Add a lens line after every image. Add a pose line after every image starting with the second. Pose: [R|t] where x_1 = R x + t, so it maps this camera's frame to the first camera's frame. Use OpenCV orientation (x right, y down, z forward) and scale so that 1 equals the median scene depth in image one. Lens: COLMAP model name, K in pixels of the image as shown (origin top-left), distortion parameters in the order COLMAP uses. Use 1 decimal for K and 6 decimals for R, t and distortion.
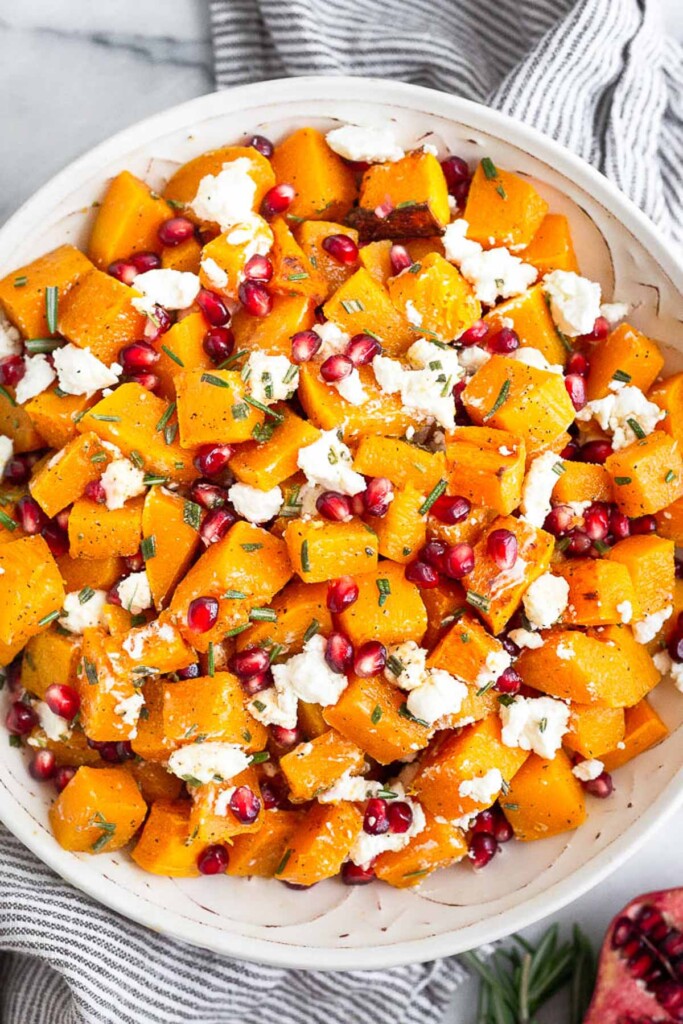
lens RADIAL K [[2570.3, 0, 341.5], [0, 2570.3, 512.0], [0, 0, 1]] dist [-0.067595, -0.663453]
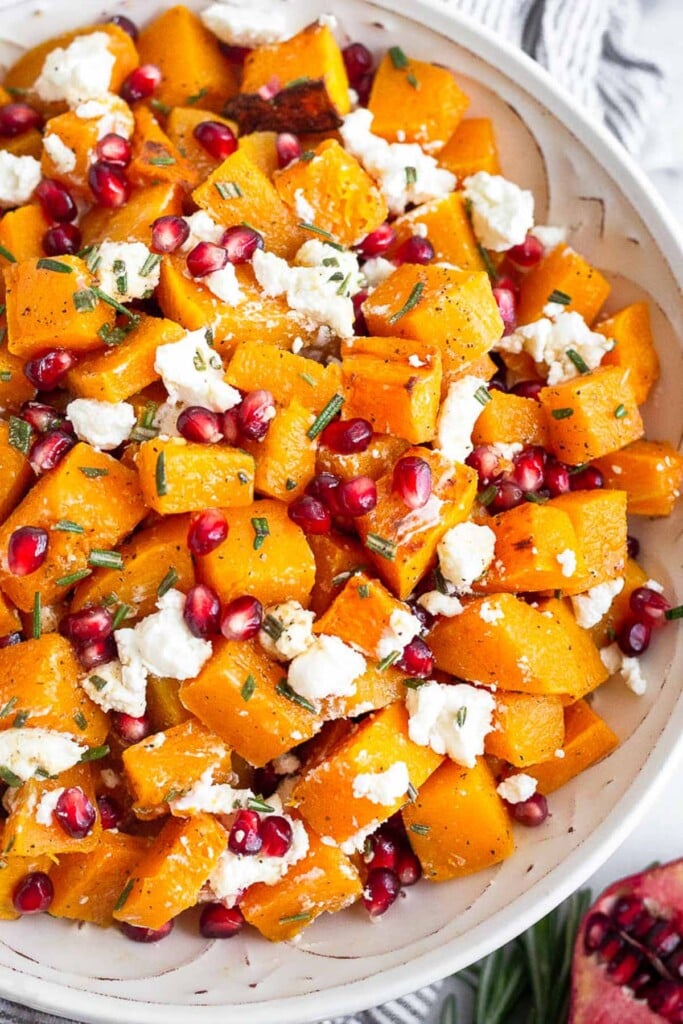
lens RADIAL K [[2570.3, 0, 341.5], [0, 2570.3, 512.0], [0, 0, 1]] dist [-0.067595, -0.663453]
pose [[0.998765, 0.021919, 0.044581, 0.005861], [-0.013593, 0.983733, -0.179123, 0.162333], [-0.047782, 0.178296, 0.982816, 0.222638]]
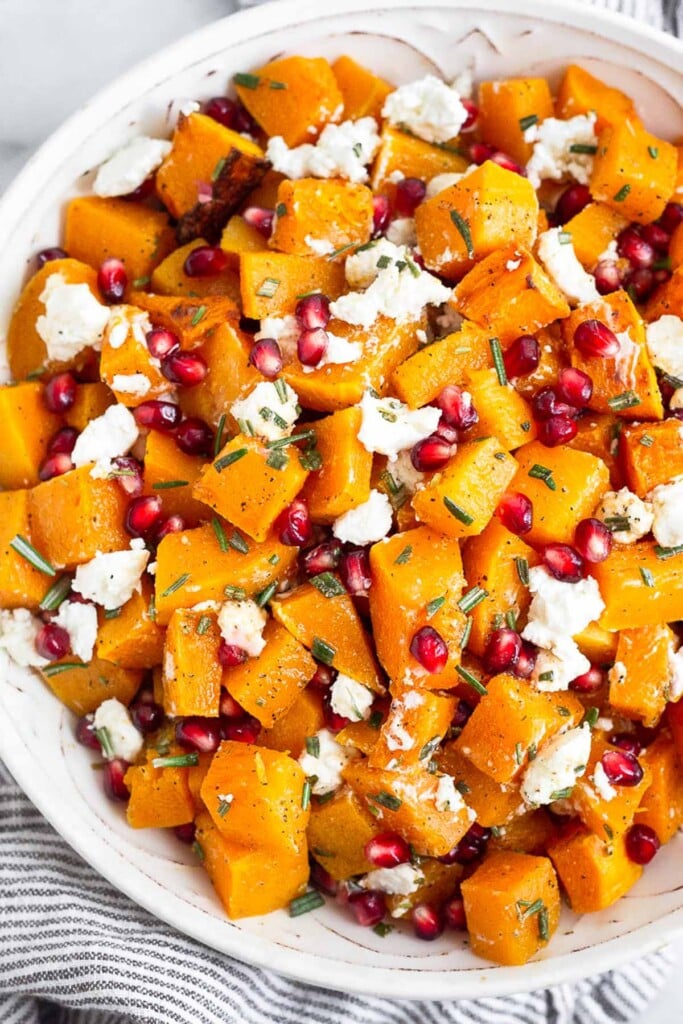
lens RADIAL K [[2570.3, 0, 341.5], [0, 2570.3, 512.0], [0, 0, 1]] dist [-0.067595, -0.663453]
pose [[0.659846, -0.744902, 0.098609, -0.119666], [0.750031, 0.660867, -0.026609, 0.010756], [-0.045346, 0.091518, 0.994770, 0.148445]]
